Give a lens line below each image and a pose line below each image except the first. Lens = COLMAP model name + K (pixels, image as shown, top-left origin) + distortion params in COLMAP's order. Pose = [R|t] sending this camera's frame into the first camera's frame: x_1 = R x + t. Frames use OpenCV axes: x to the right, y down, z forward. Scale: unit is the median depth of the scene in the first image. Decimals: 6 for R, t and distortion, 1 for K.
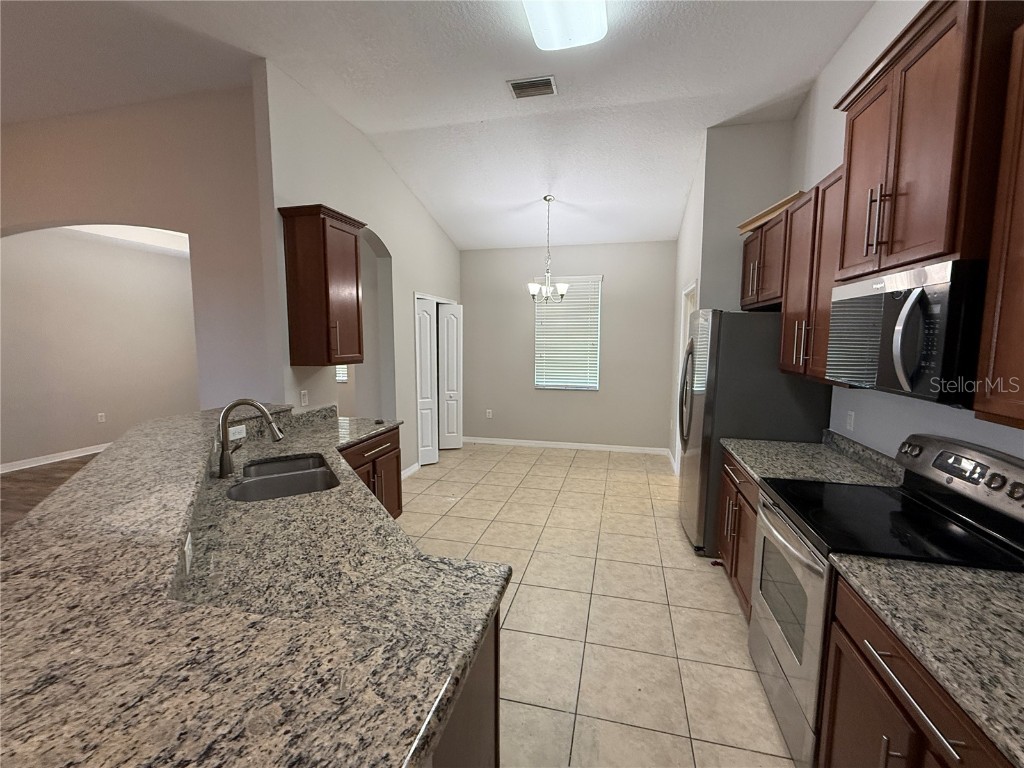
lens RADIAL K [[444.7, 0, 514.6], [0, 444.7, 384.4], [0, 0, 1]] dist [0.000865, -0.000434]
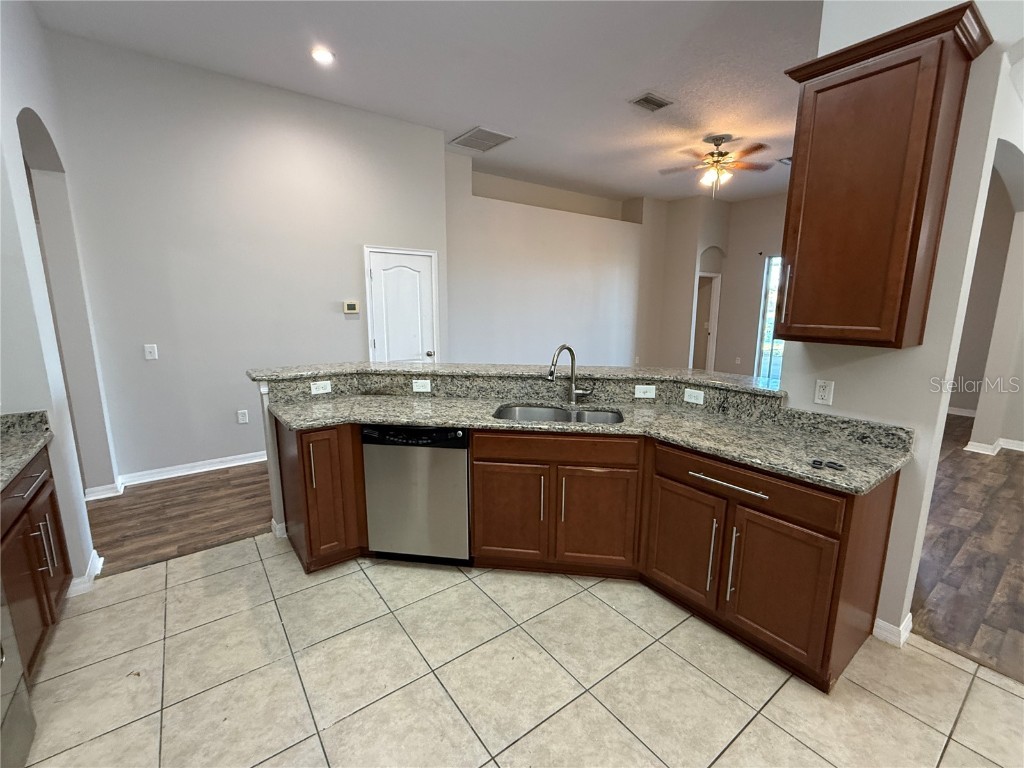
lens RADIAL K [[444.7, 0, 514.6], [0, 444.7, 384.4], [0, 0, 1]] dist [0.000865, -0.000434]
pose [[-0.634003, 0.133748, -0.761677, 0.658340], [-0.087785, 0.966117, 0.242717, -0.217773], [0.768332, 0.220747, -0.600780, 2.399849]]
